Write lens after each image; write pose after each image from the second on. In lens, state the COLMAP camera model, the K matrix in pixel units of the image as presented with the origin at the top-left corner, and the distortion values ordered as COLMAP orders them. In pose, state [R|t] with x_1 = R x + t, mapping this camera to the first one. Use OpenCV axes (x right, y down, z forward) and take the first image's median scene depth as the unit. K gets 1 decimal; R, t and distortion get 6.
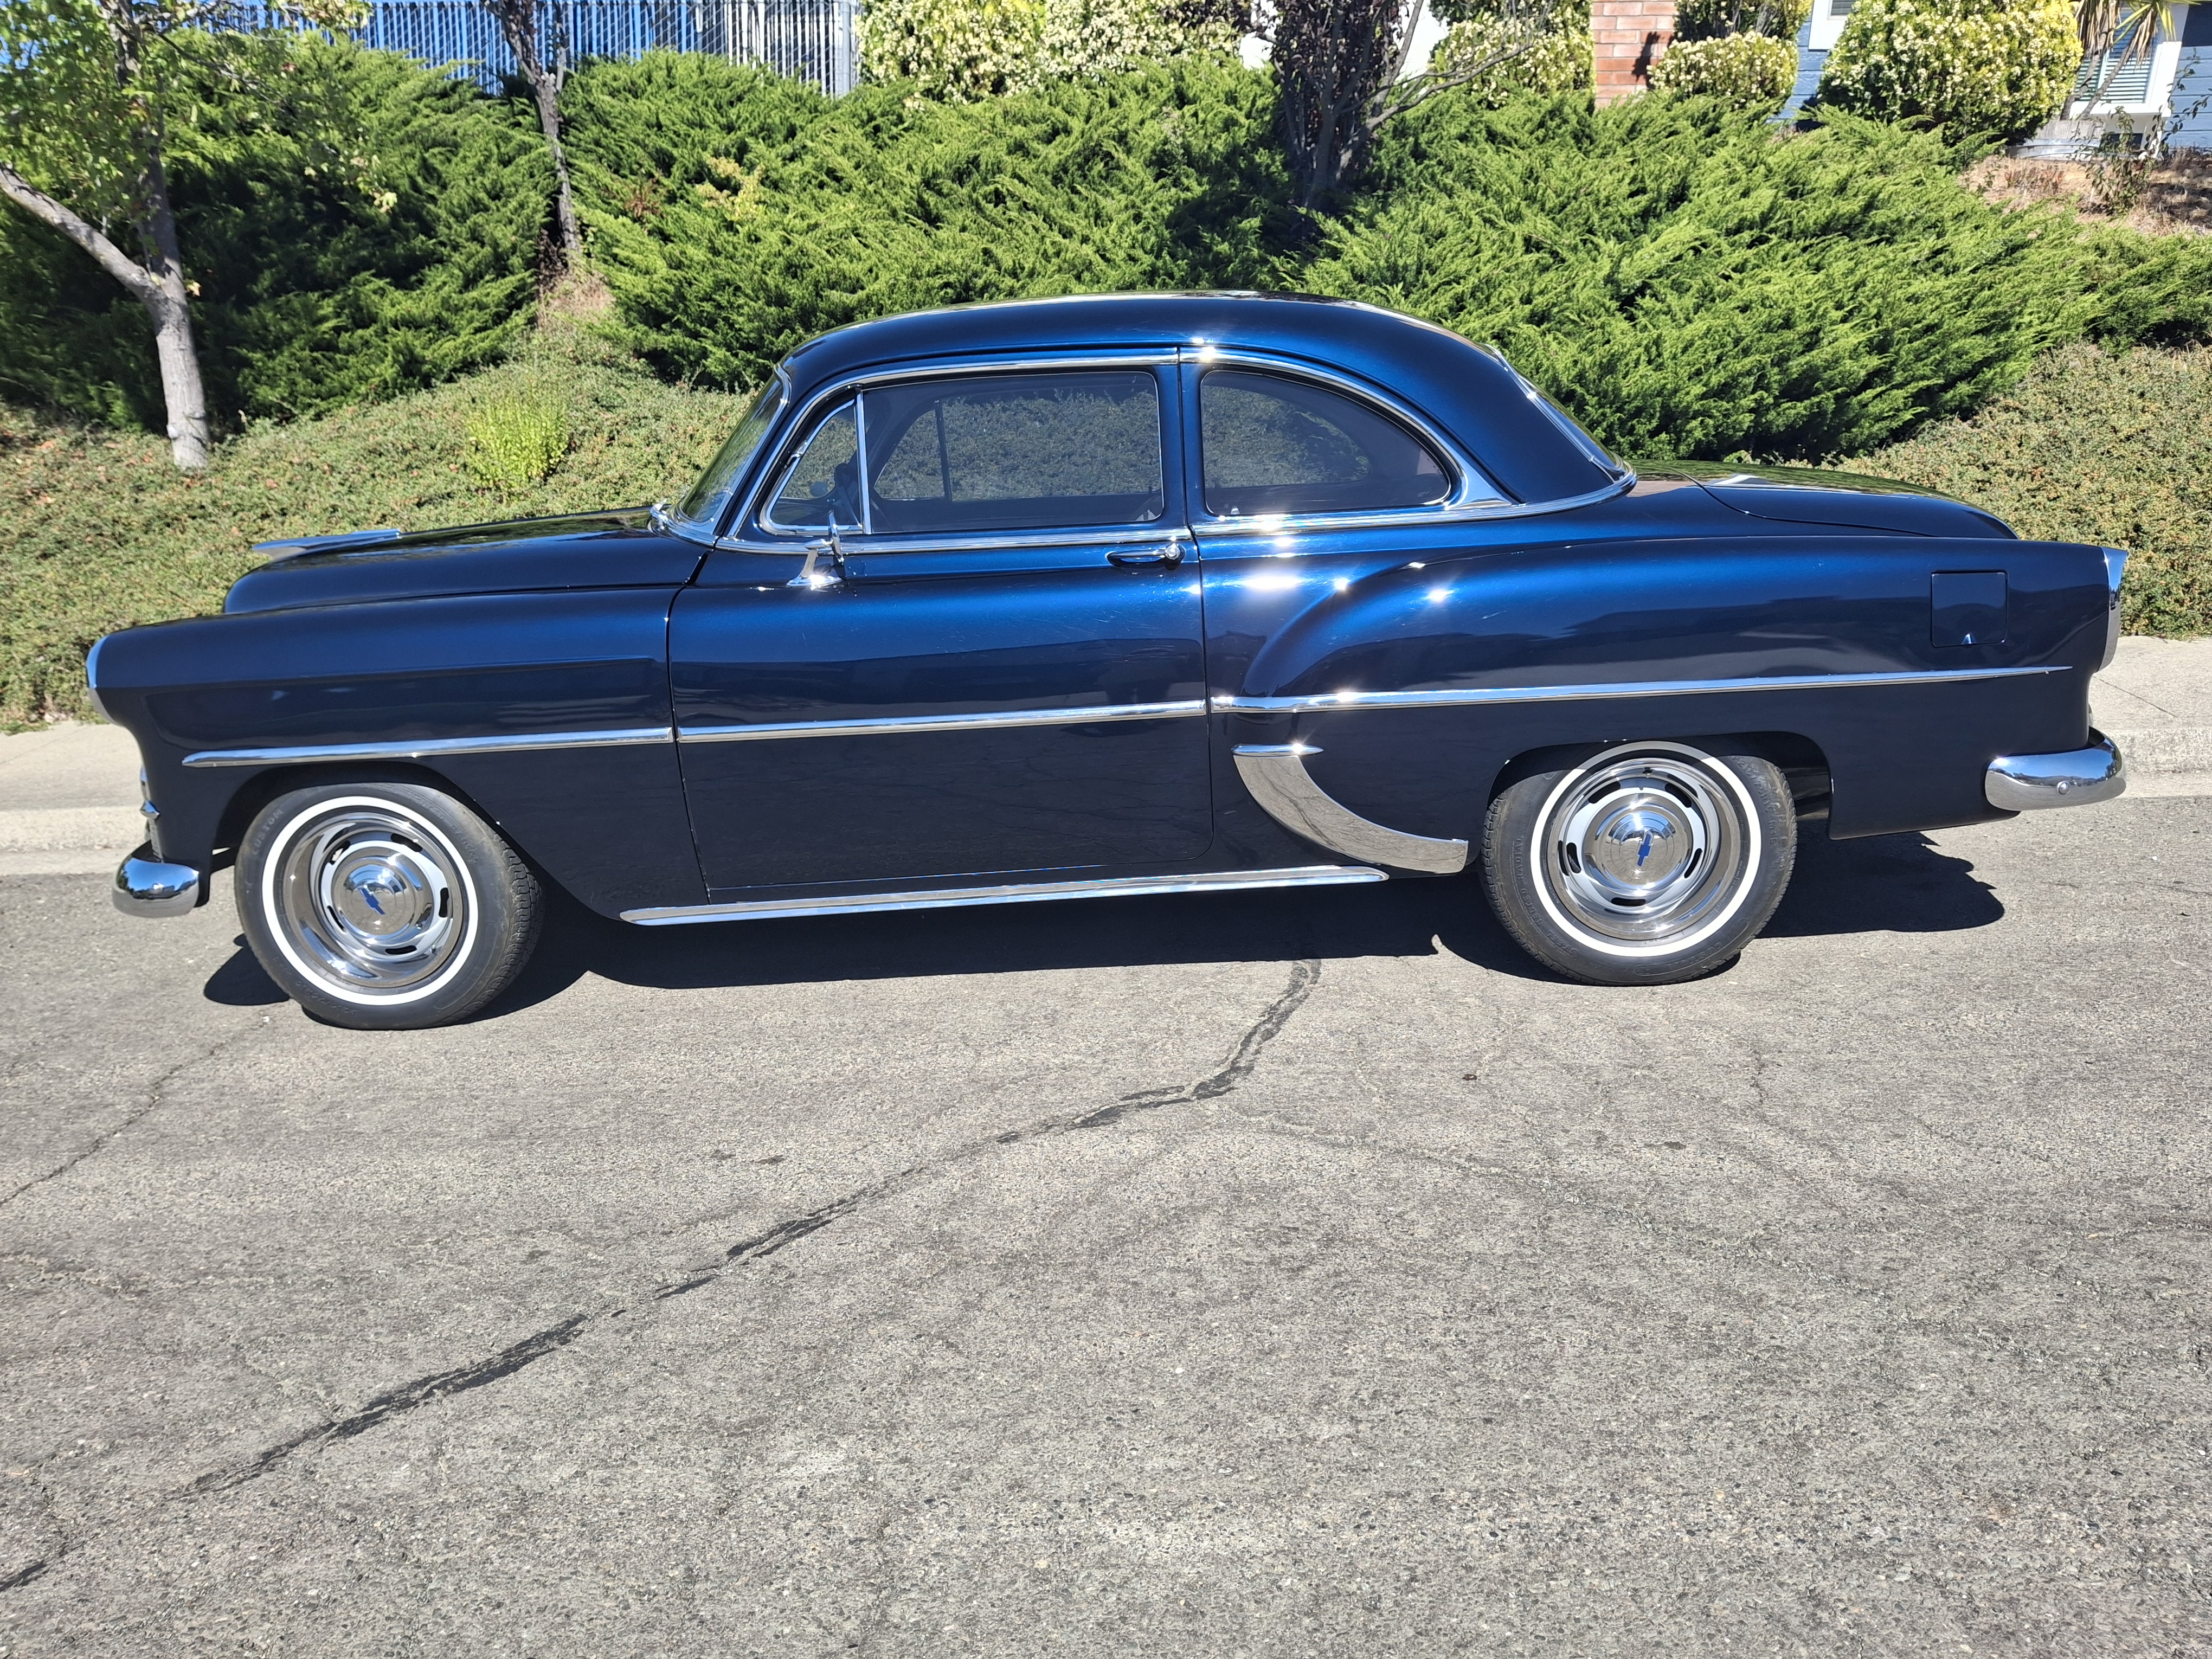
lens RADIAL K [[1634.2, 0, 1105.7], [0, 1634.2, 824.1], [0, 0, 1]] dist [0.003637, -0.024021]
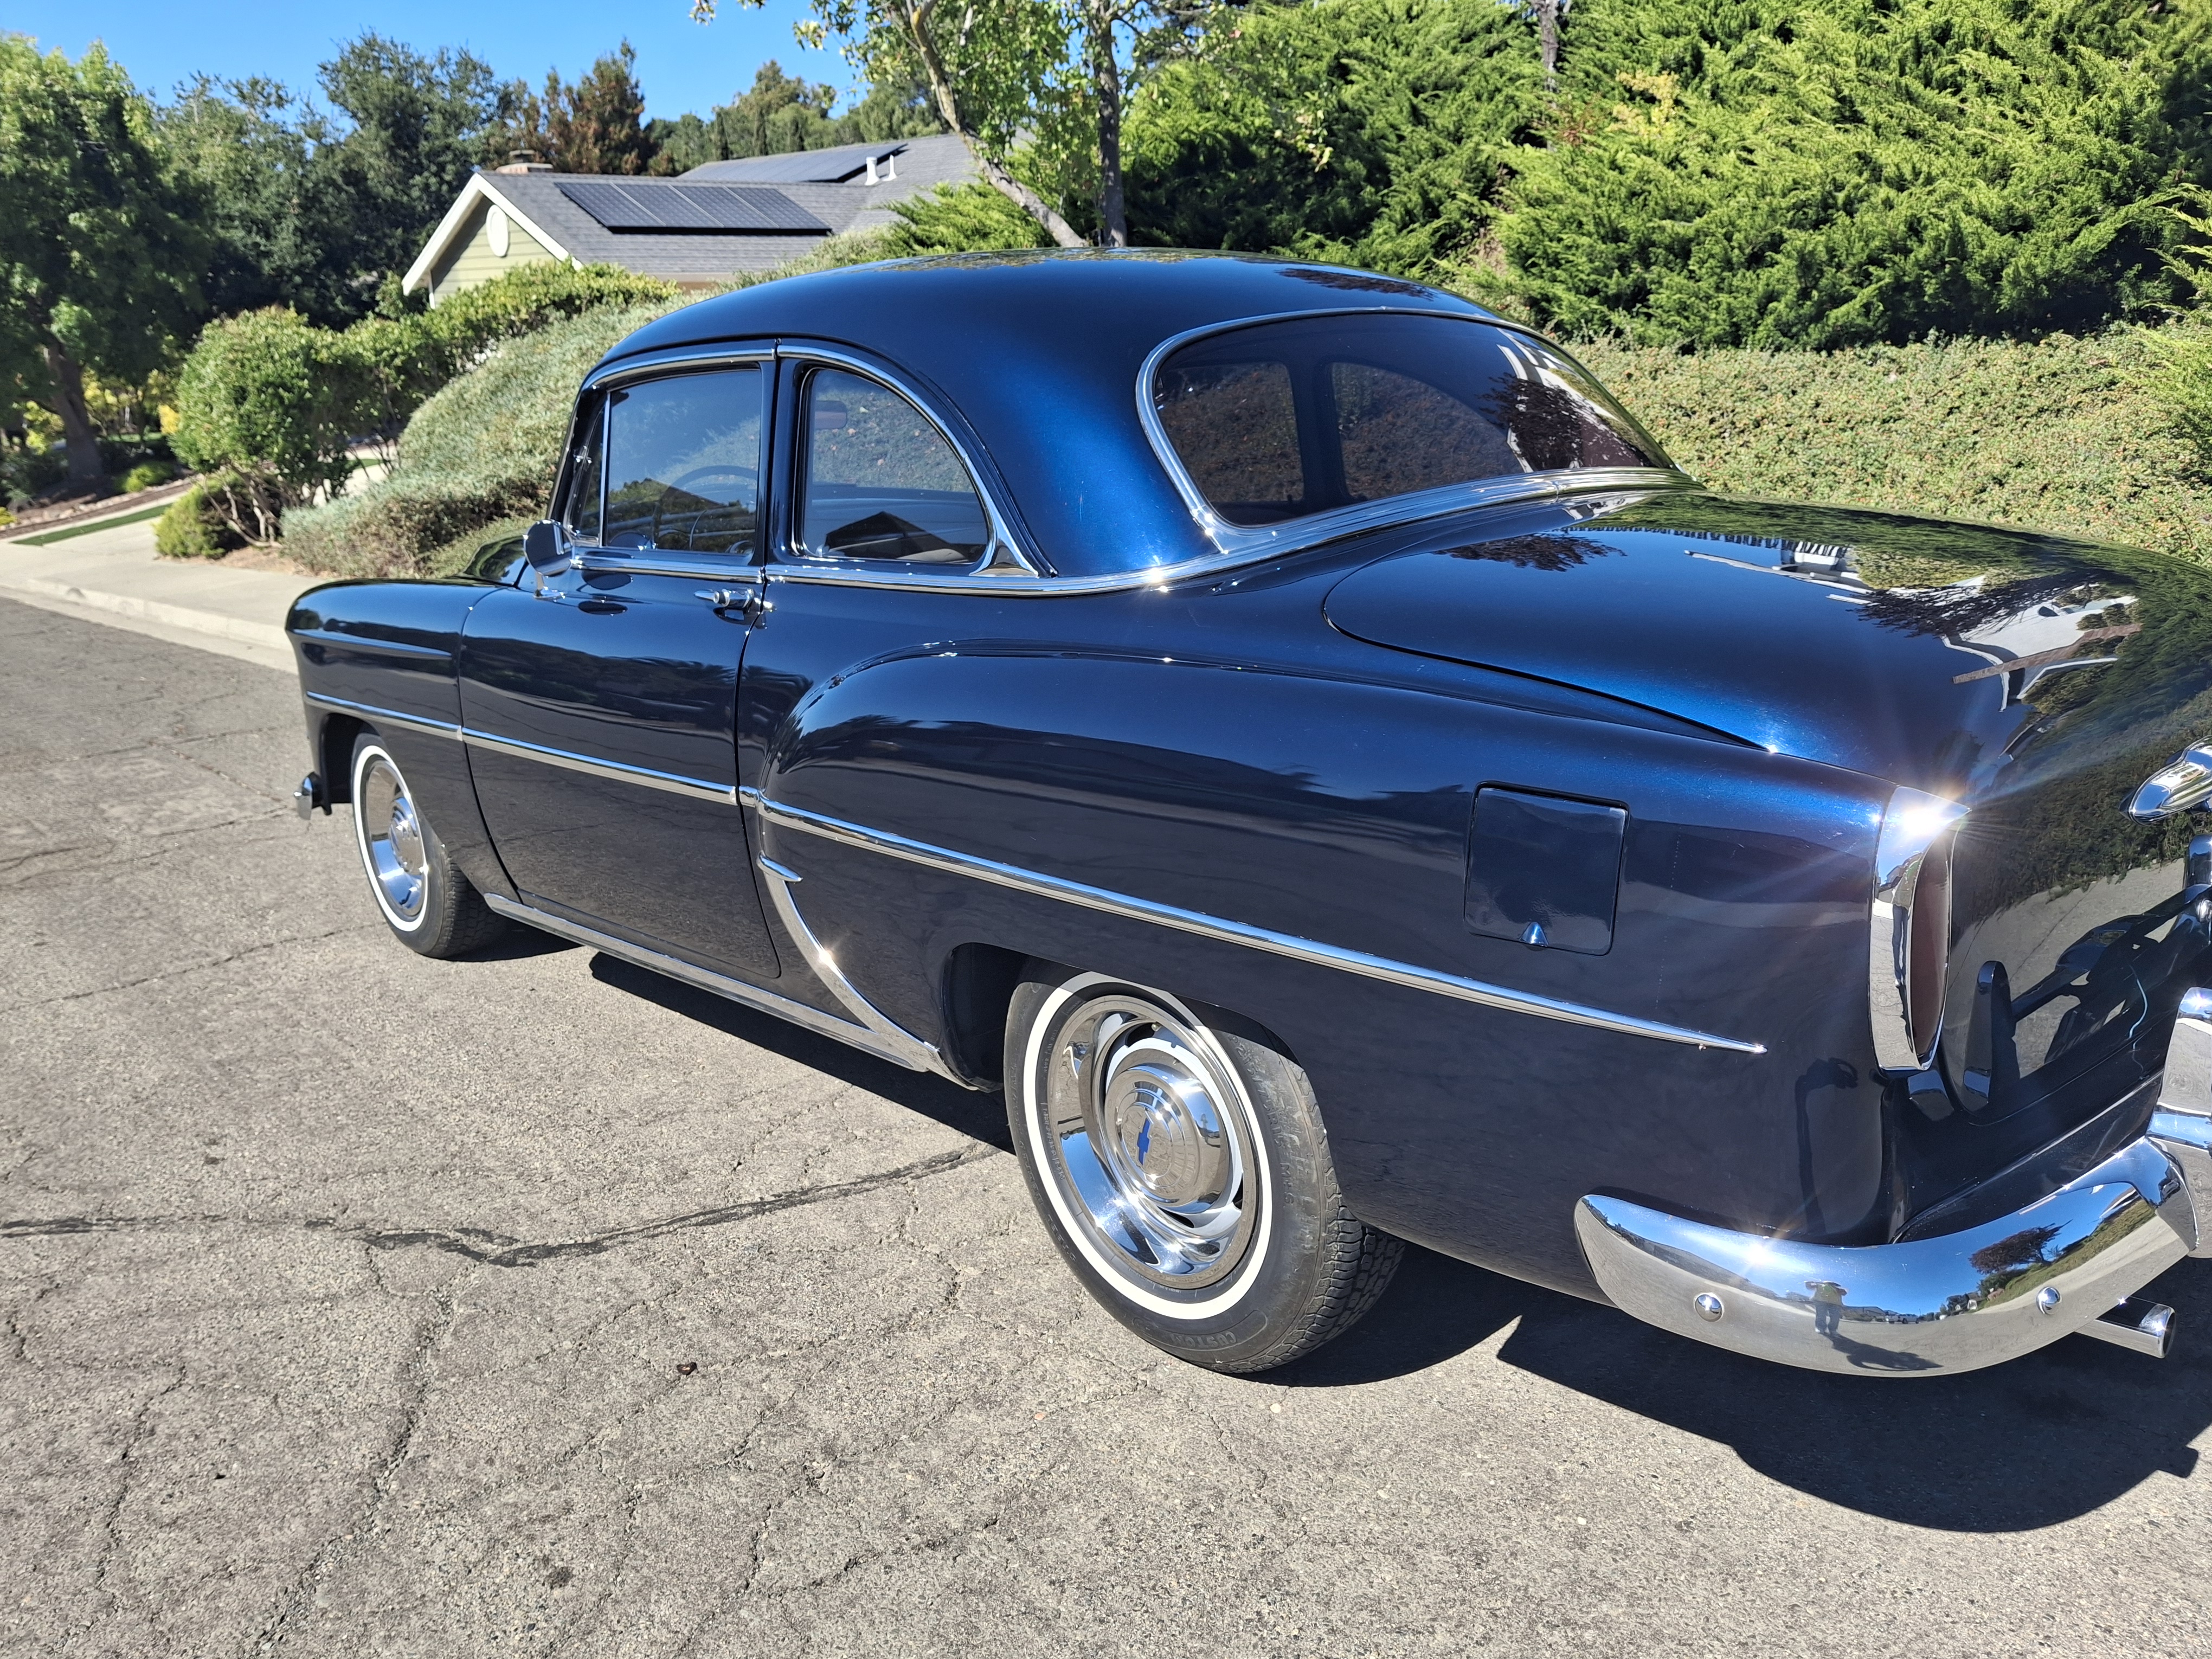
lens RADIAL K [[1634.2, 0, 1106.2], [0, 1634.2, 837.3], [0, 0, 1]] dist [0.003637, -0.024021]
pose [[0.706452, 0.187791, -0.682393, 0.266020], [-0.154080, 0.981839, 0.110686, -0.061158], [0.690786, 0.026949, 0.722557, 0.195371]]
